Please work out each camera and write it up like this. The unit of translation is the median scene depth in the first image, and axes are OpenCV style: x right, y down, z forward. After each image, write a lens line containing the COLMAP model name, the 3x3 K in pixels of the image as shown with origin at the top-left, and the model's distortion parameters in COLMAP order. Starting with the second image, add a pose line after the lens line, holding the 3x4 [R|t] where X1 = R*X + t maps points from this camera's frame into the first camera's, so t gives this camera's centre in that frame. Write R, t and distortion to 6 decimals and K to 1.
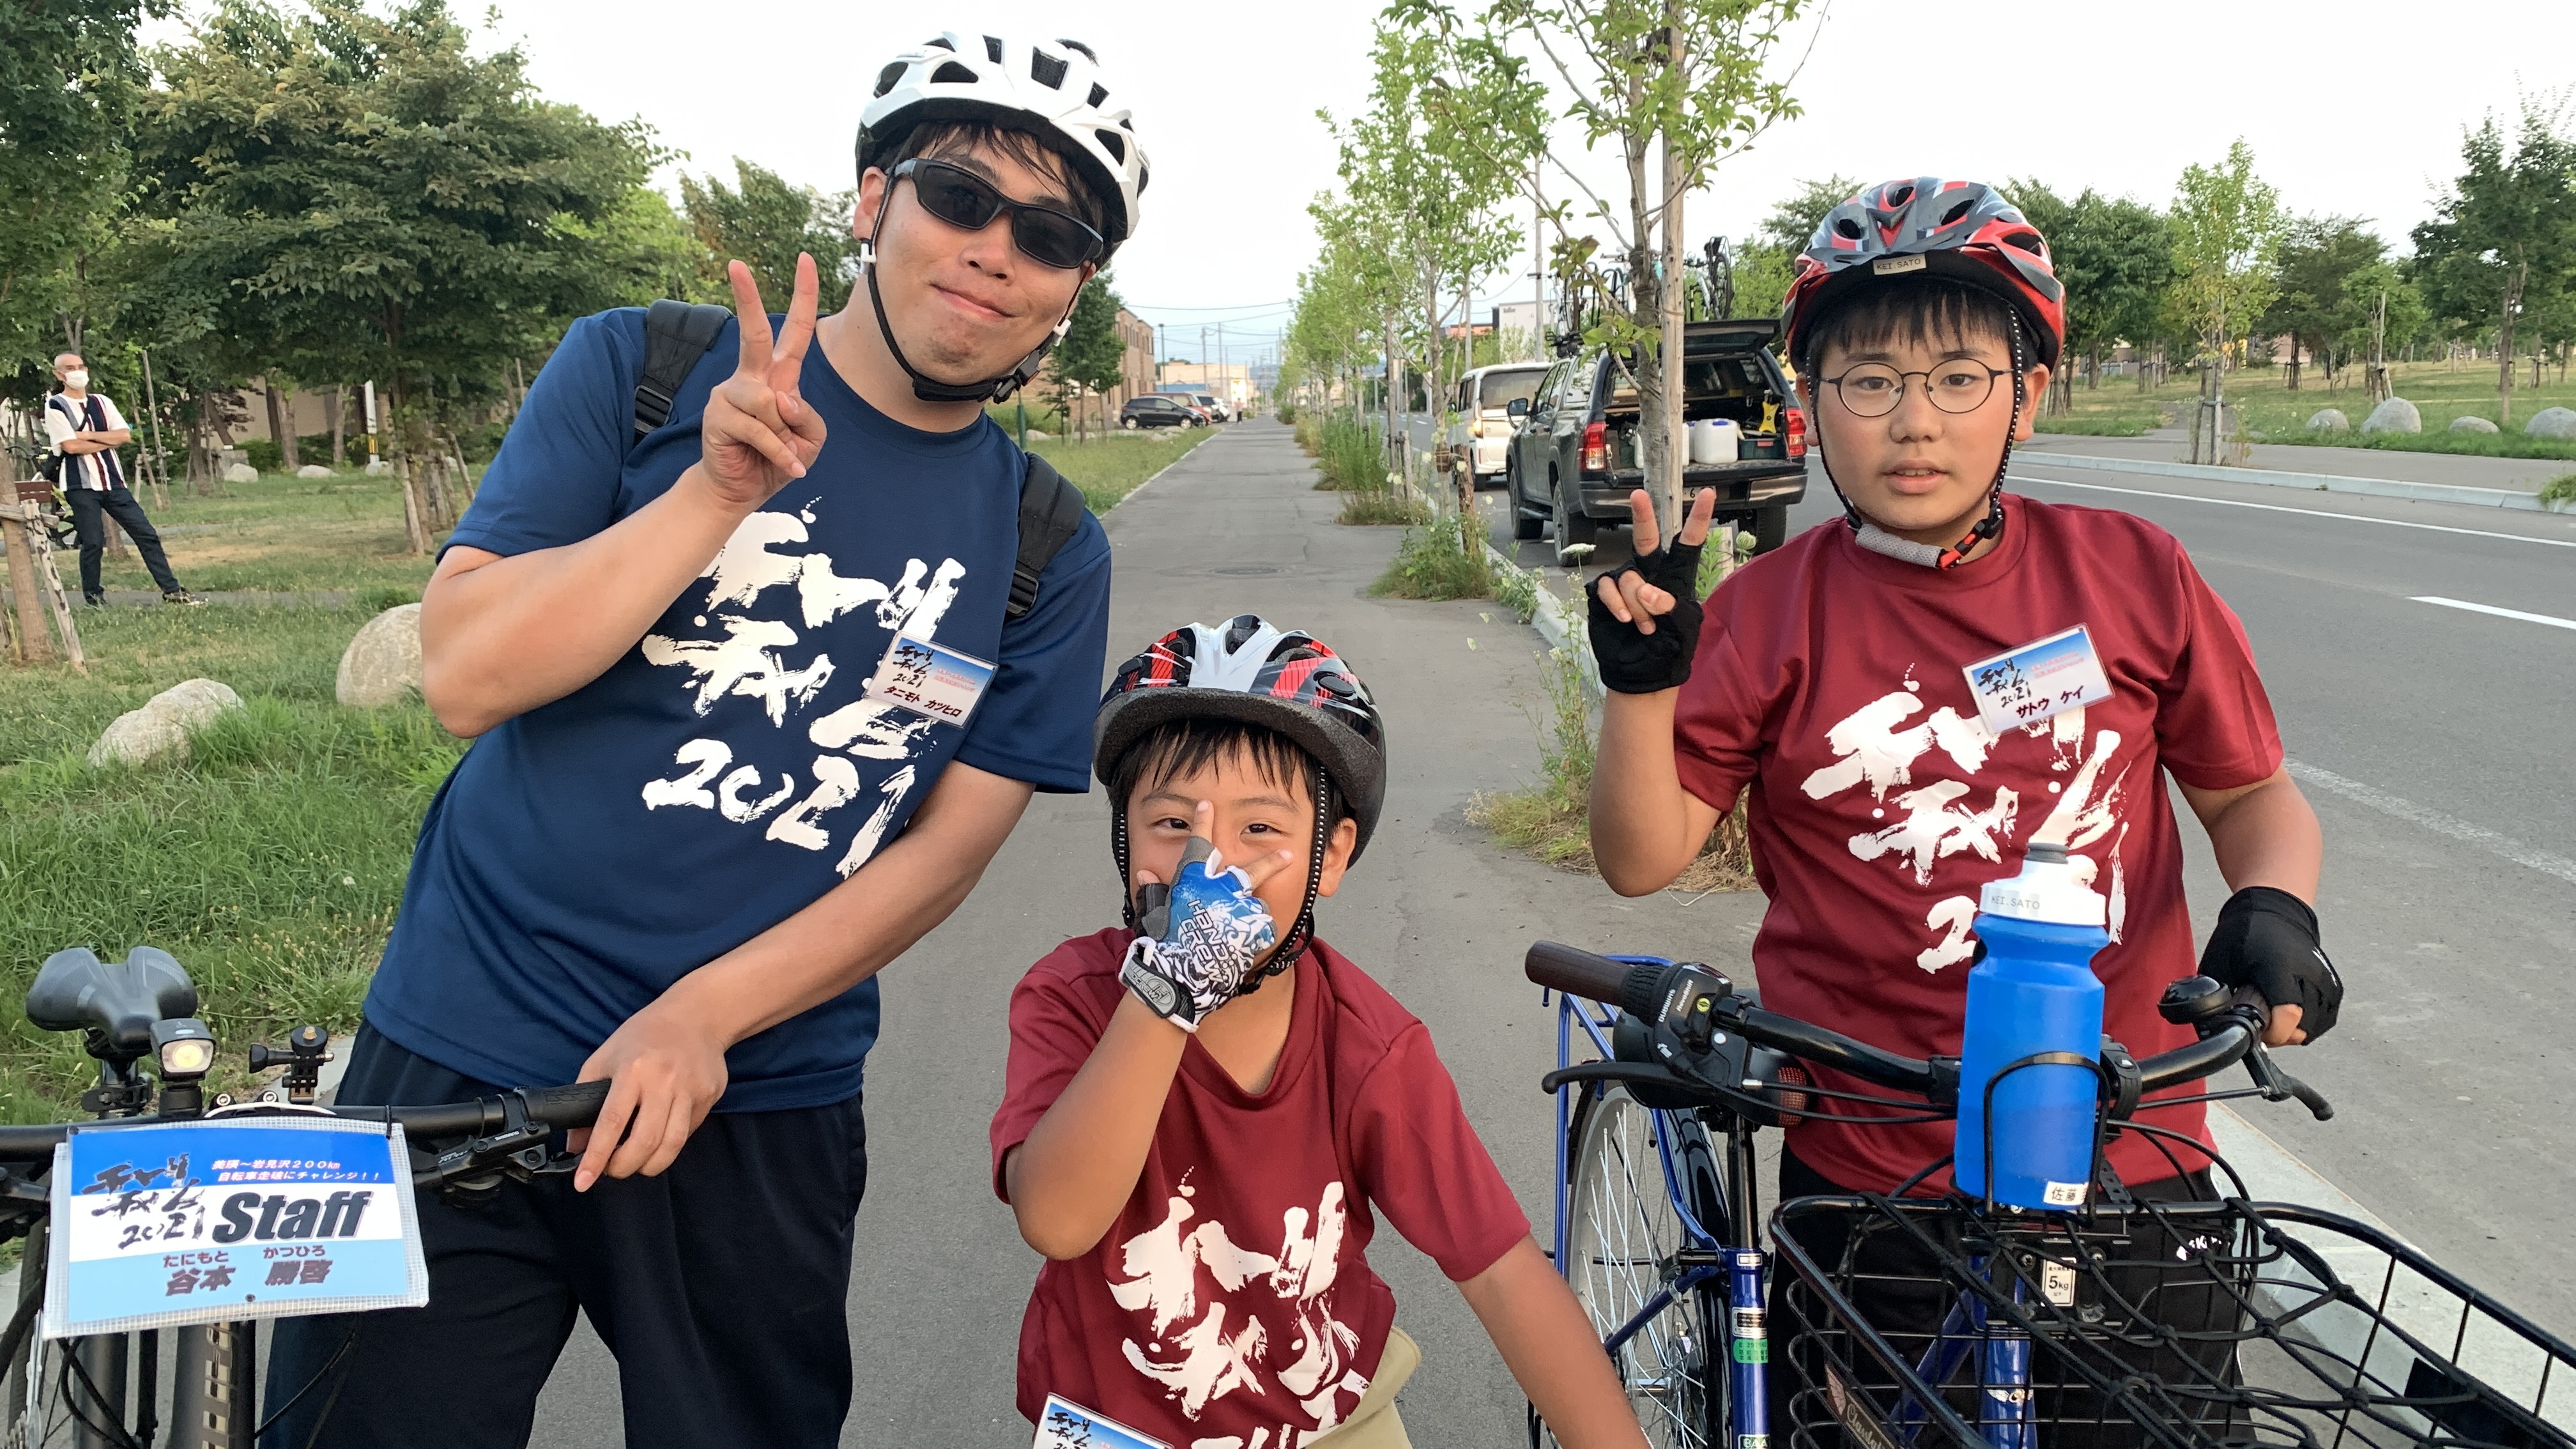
lens RADIAL K [[1976.6, 0, 1272.0], [0, 1976.6, 714.2], [0, 0, 1]] dist [0.031220, -0.050637]
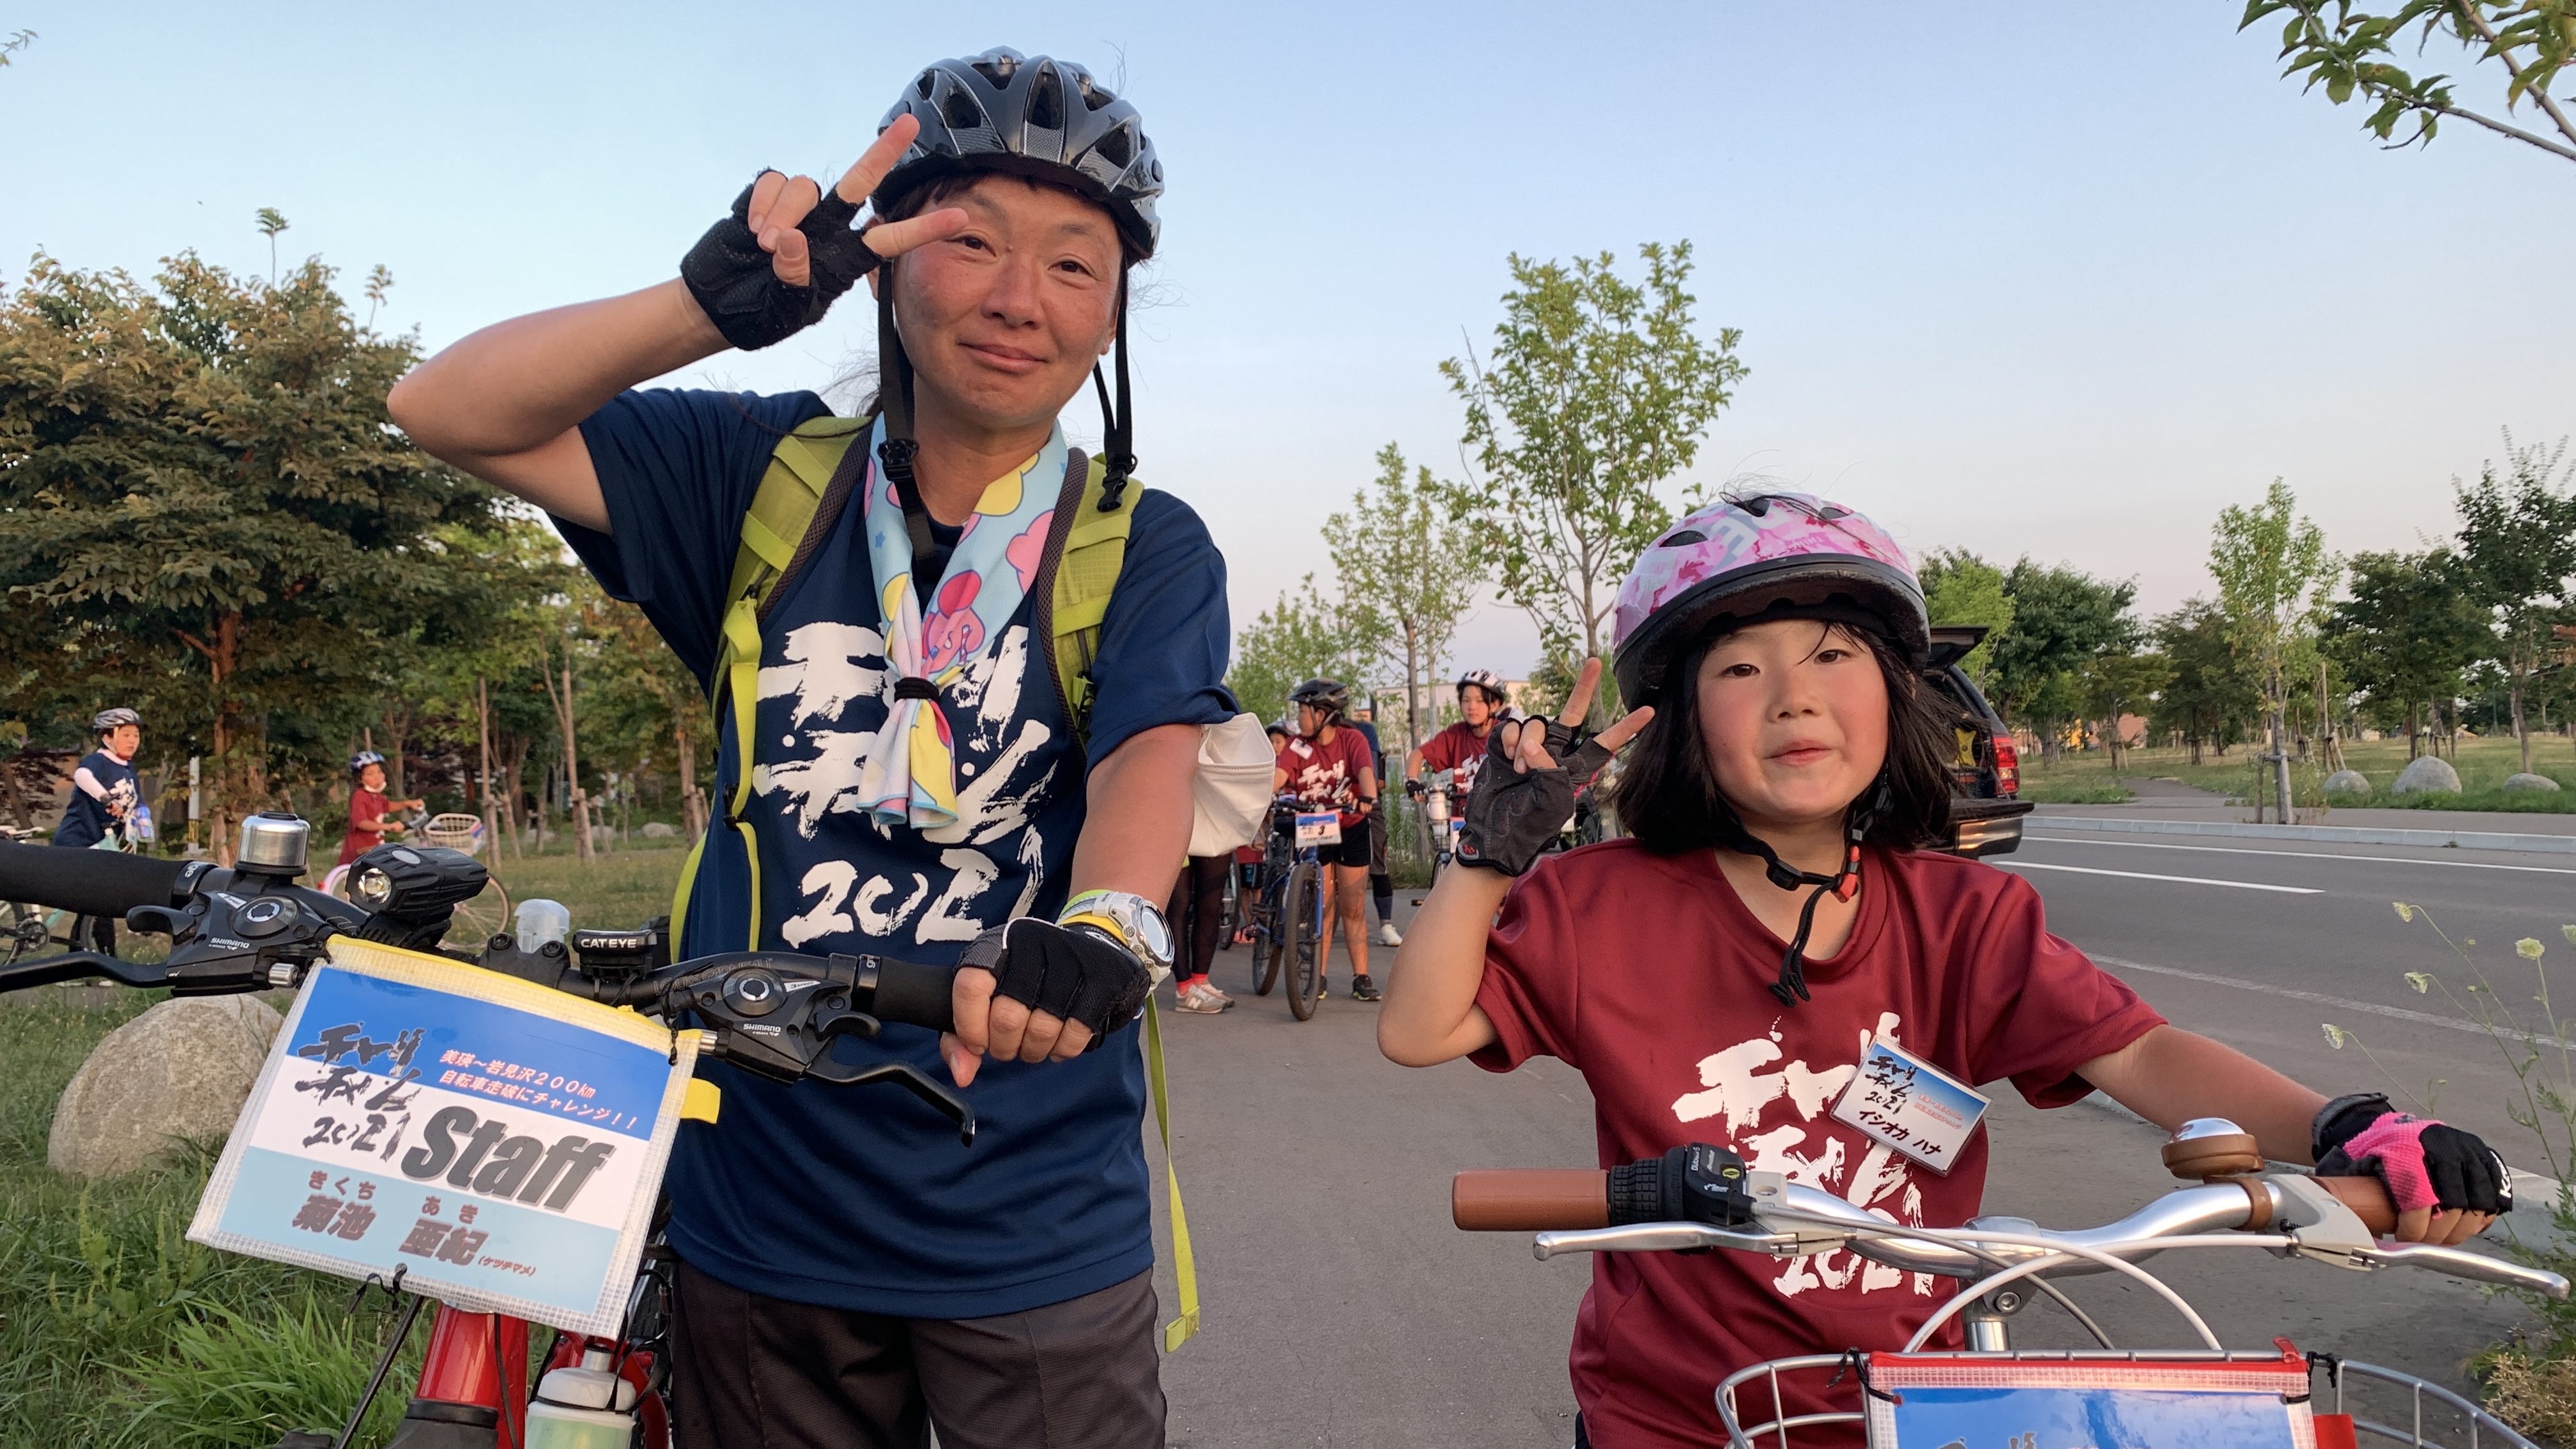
lens RADIAL K [[1977.3, 0, 1282.0], [0, 1977.3, 711.4], [0, 0, 1]] dist [0.036684, -0.070252]
pose [[0.997063, -0.000902, 0.076581, -0.058540], [0.015857, 0.980695, -0.194900, -0.006490], [-0.074927, 0.195542, 0.977829, 0.142032]]
